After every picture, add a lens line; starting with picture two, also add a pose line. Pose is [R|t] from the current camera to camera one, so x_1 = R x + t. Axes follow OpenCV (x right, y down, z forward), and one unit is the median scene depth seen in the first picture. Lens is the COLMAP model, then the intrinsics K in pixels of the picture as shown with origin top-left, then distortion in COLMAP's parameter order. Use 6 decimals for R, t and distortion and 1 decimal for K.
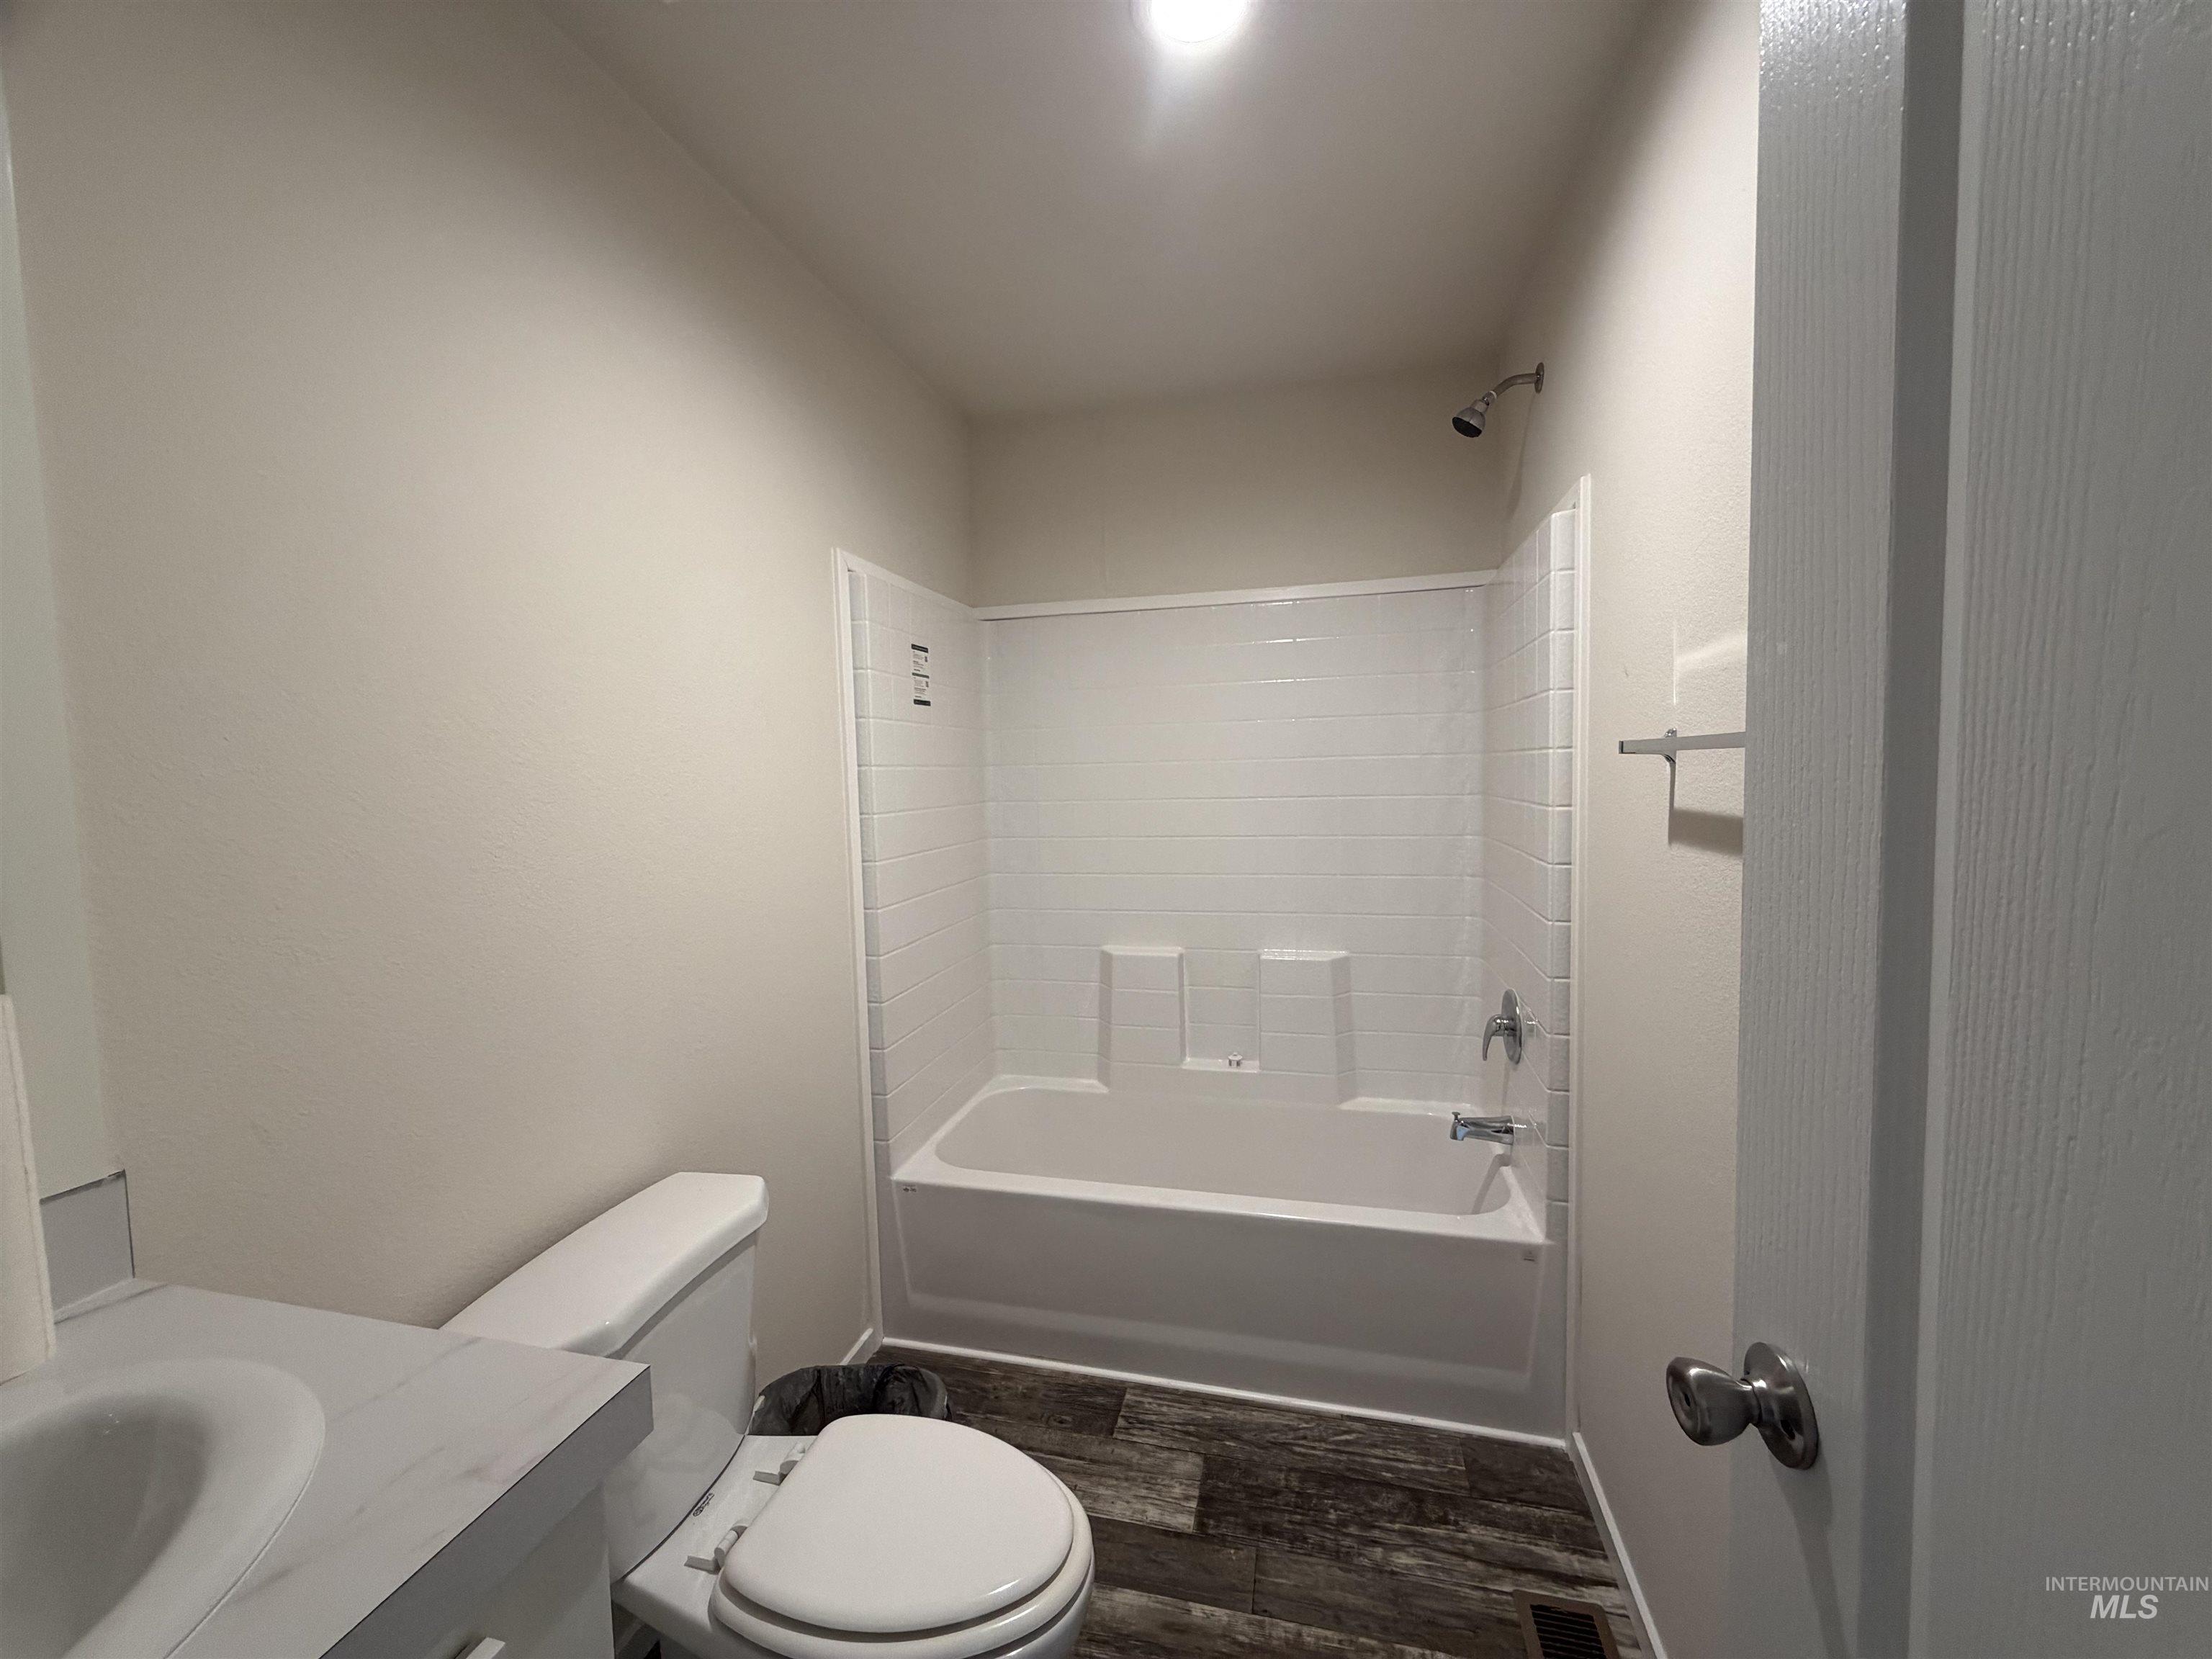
lens RADIAL K [[882.4, 0, 1098.3], [0, 882.4, 829.9], [0, 0, 1]] dist [-0.001100, -0.000345]
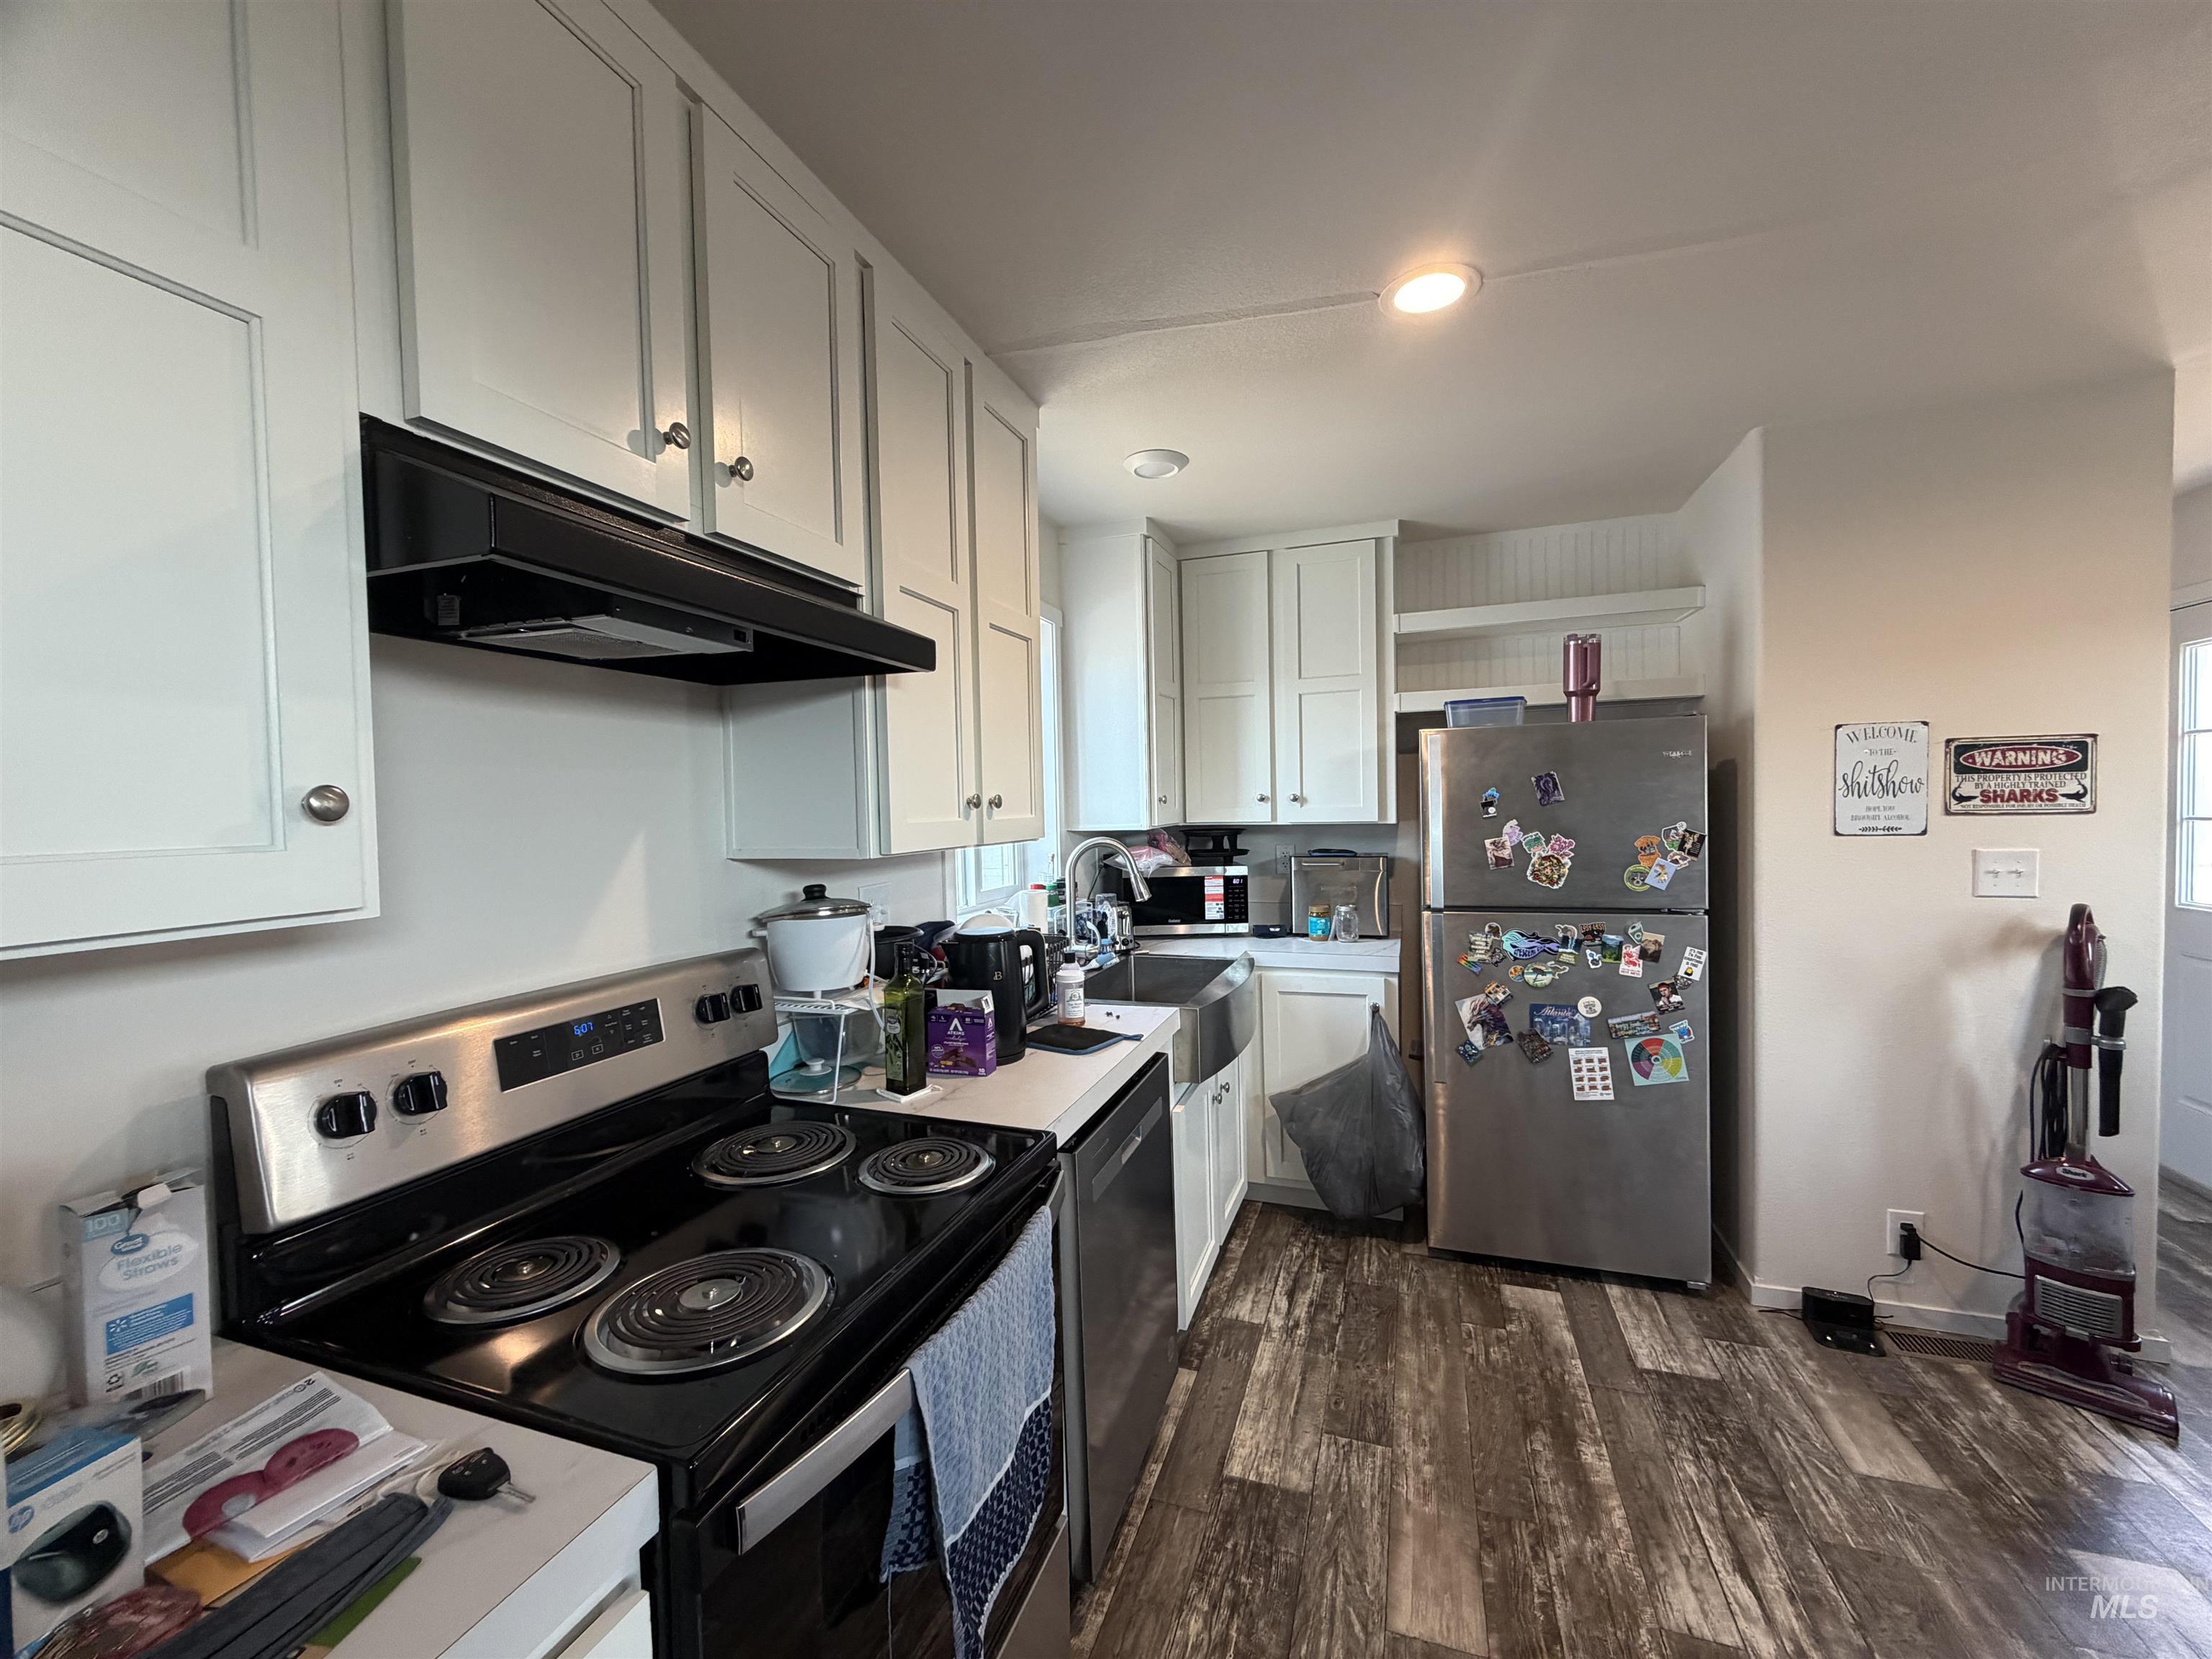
lens RADIAL K [[882.4, 0, 1098.3], [0, 882.4, 829.9], [0, 0, 1]] dist [-0.001100, -0.000345]
pose [[-0.102694, 0.053617, -0.993267, 1.233248], [-0.038629, 0.997578, 0.057844, -0.137090], [0.993963, 0.044309, -0.100374, 0.885205]]
